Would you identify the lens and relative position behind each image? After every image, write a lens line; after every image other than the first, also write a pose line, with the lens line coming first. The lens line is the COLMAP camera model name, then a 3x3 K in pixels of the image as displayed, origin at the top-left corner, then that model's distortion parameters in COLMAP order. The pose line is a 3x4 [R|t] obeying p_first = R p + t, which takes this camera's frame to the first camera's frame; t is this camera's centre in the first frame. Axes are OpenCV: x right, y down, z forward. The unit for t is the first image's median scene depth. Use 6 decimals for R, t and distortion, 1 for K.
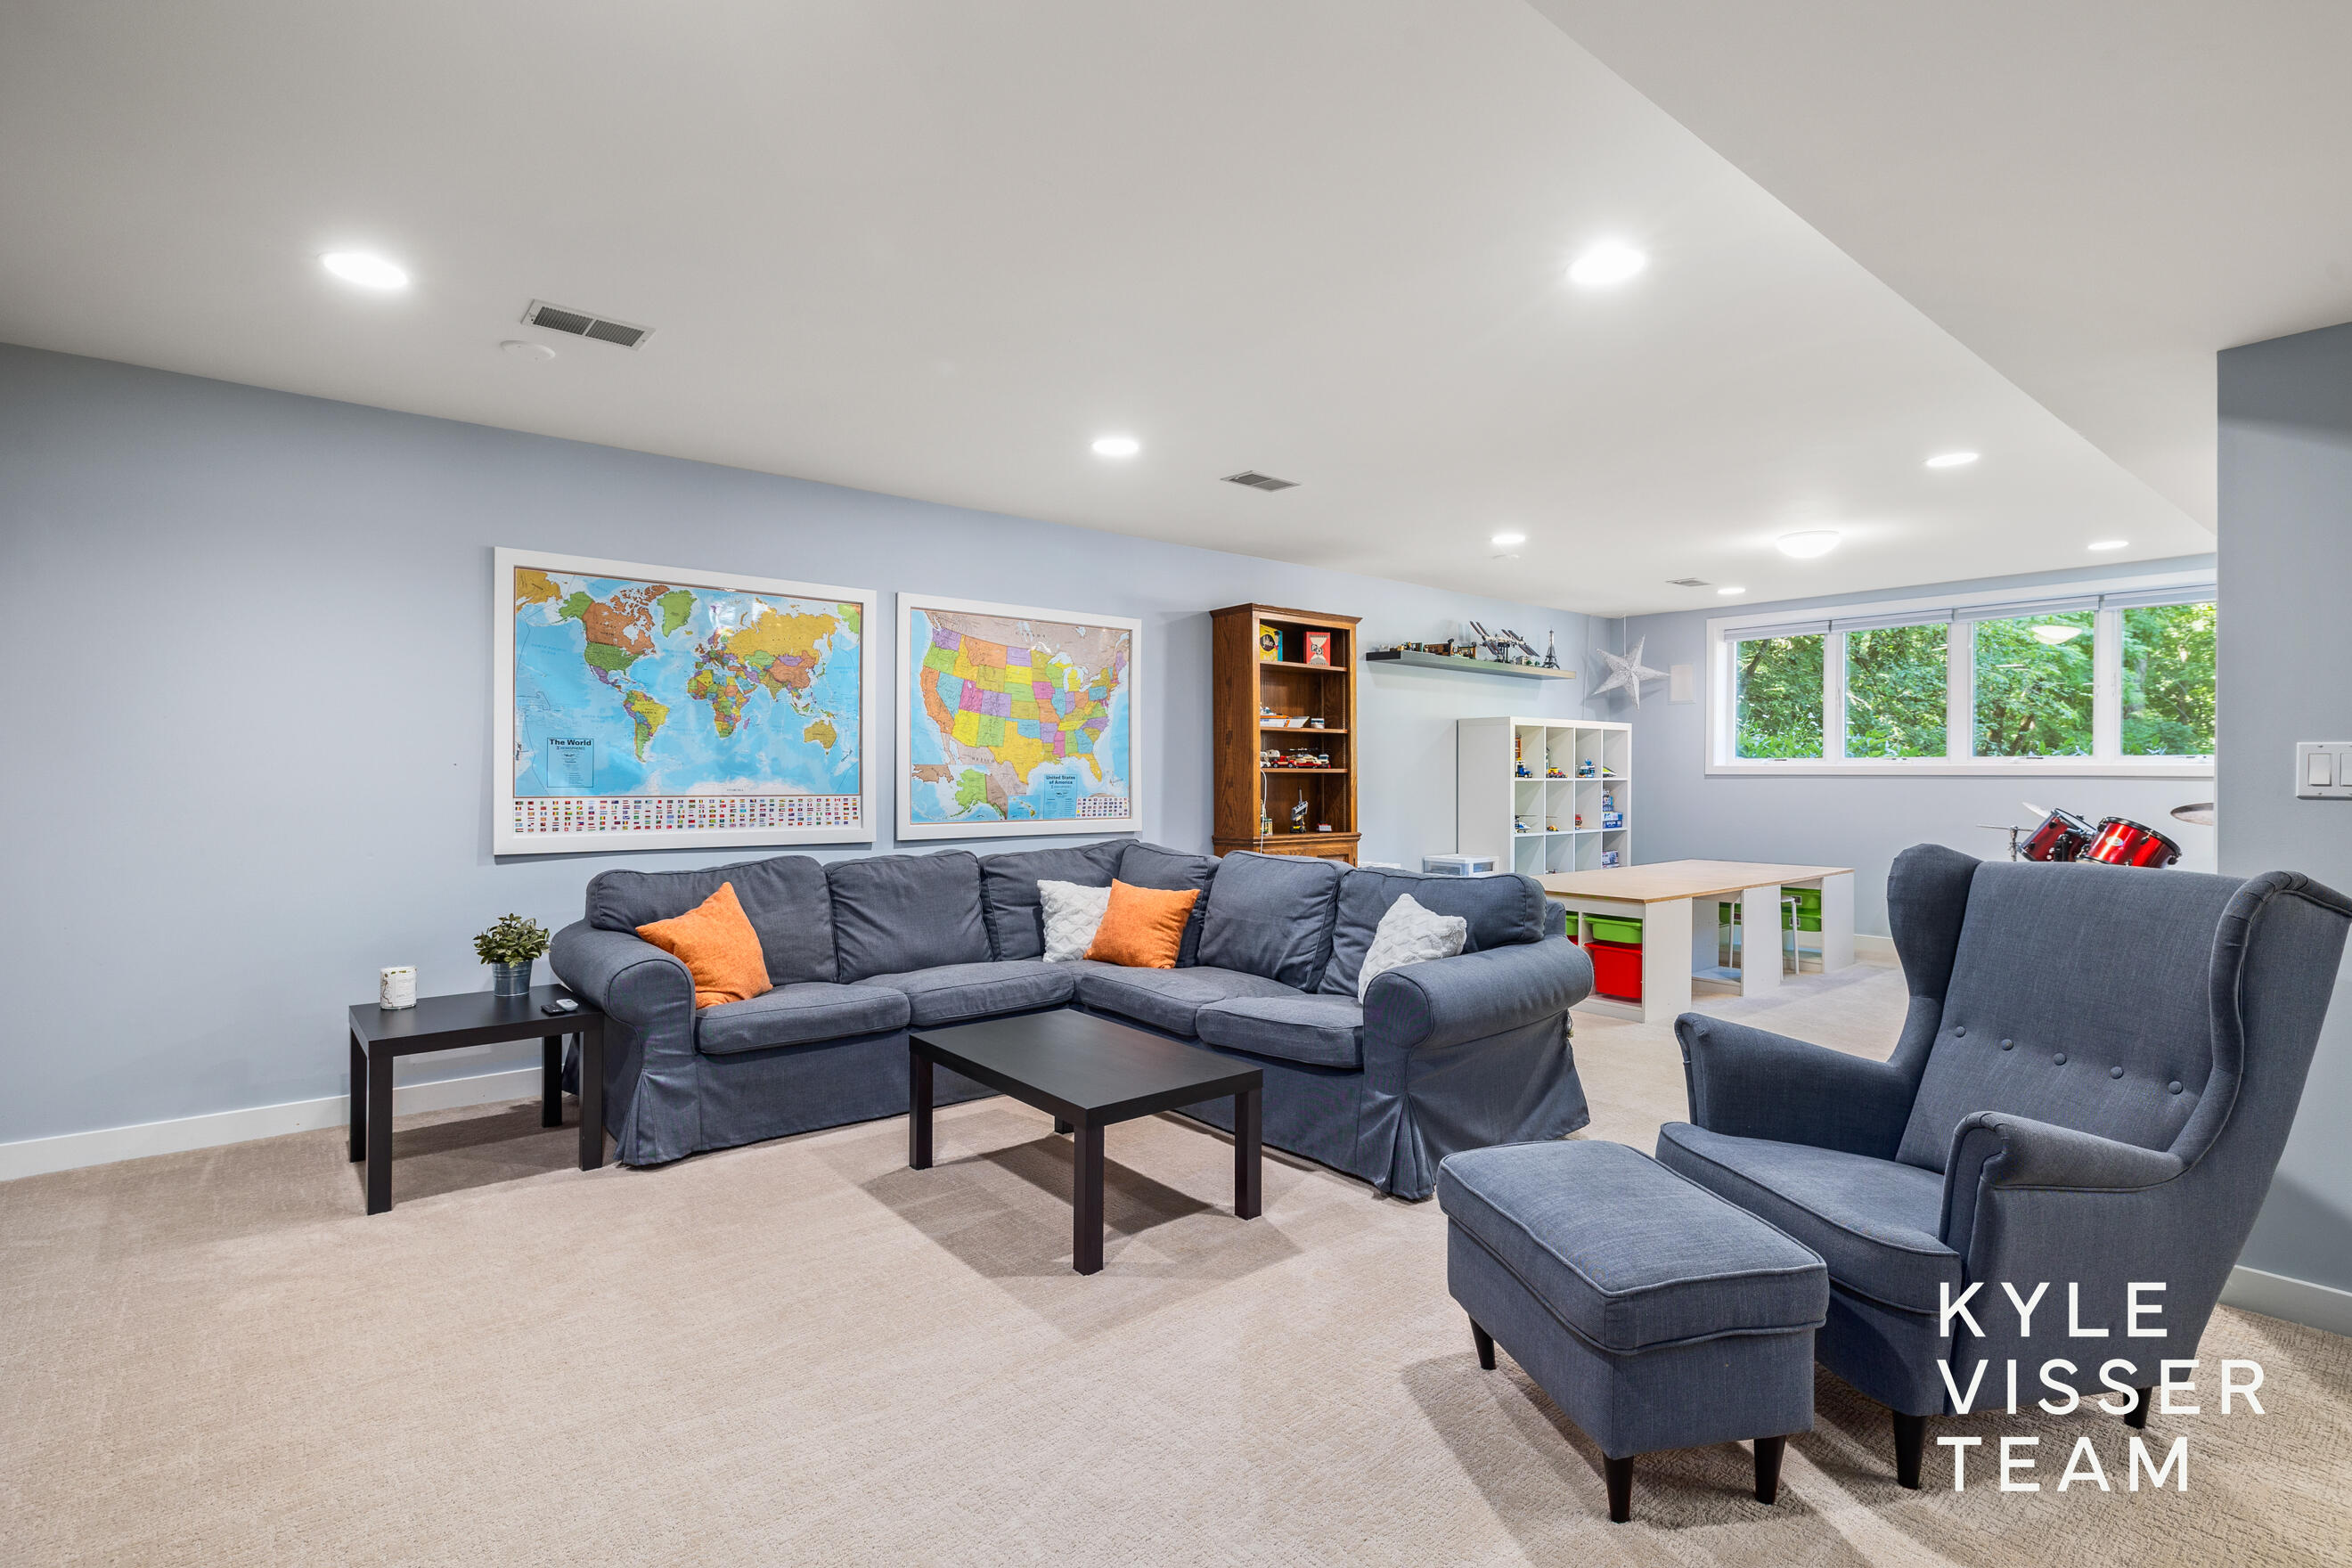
lens RADIAL K [[1113.0, 0, 1174.4], [0, 1113.0, 774.8], [0, 0, 1]] dist [-0.006369, 0.000940]
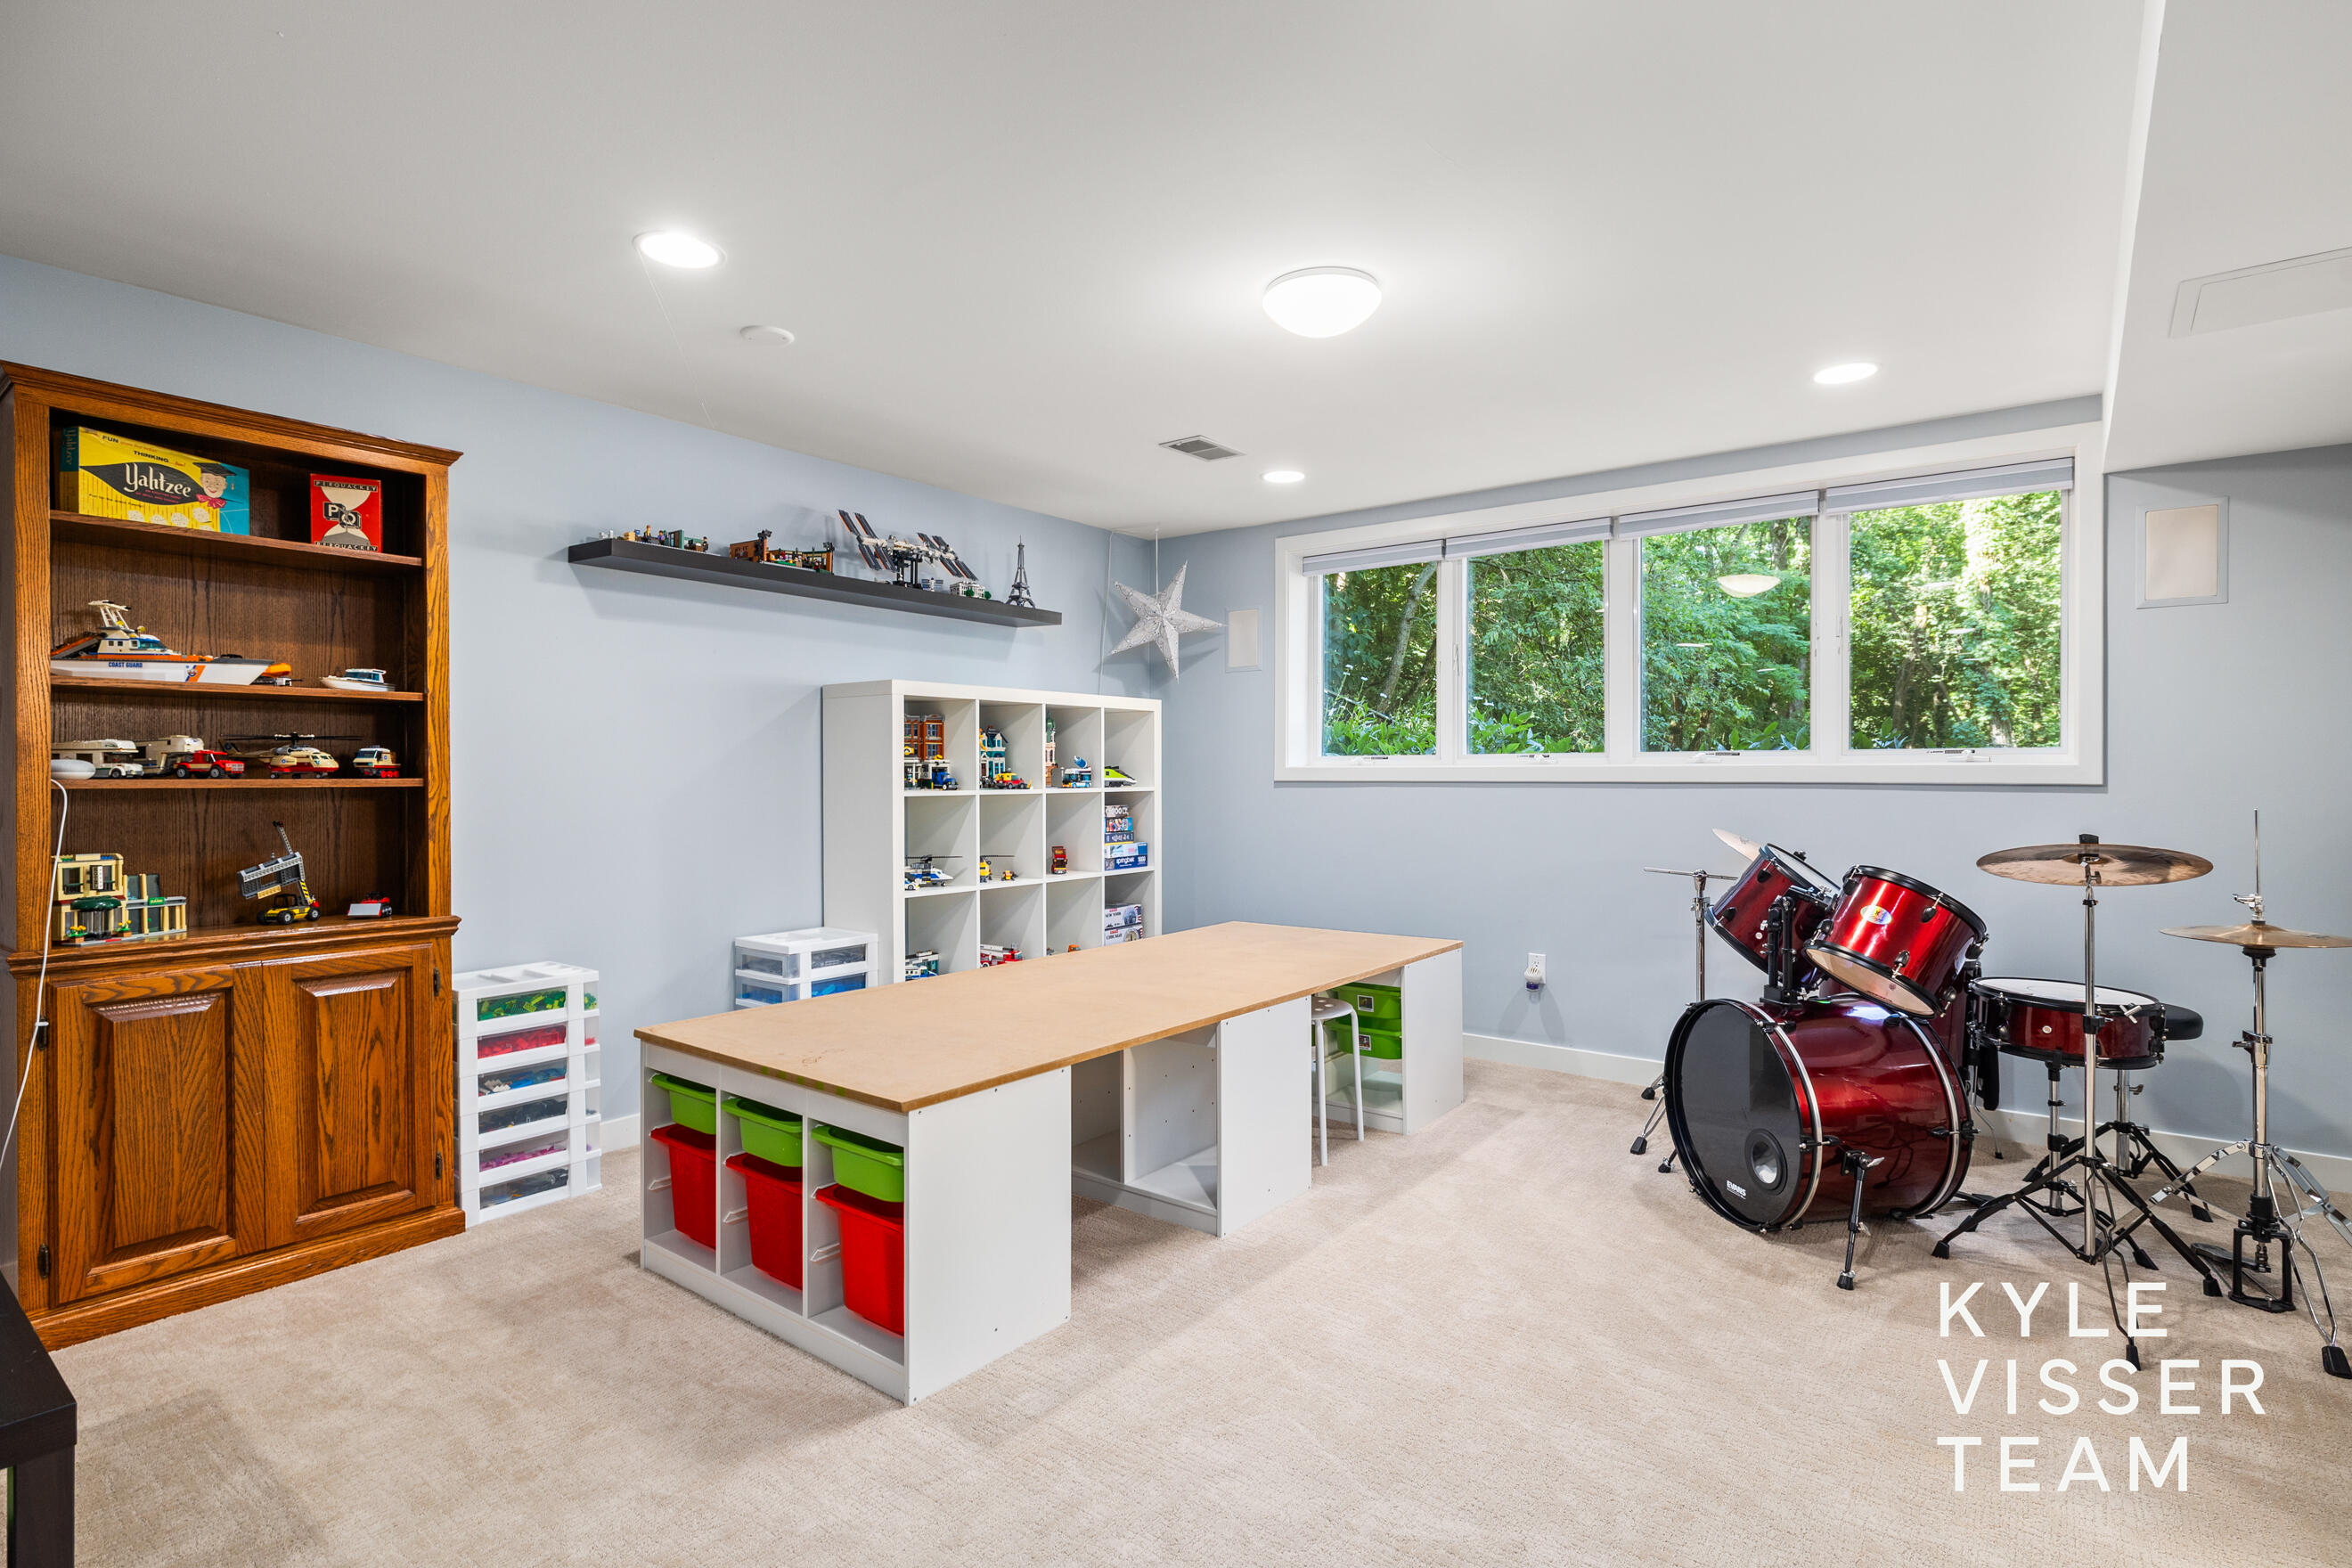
lens RADIAL K [[1113.0, 0, 1181.1], [0, 1113.0, 778.0], [0, 0, 1]] dist [-0.006369, 0.000940]
pose [[0.976421, -0.005555, 0.215804, 0.327875], [0.004686, 0.999979, 0.004539, -0.005672], [-0.215825, -0.003421, 0.976426, 0.439482]]
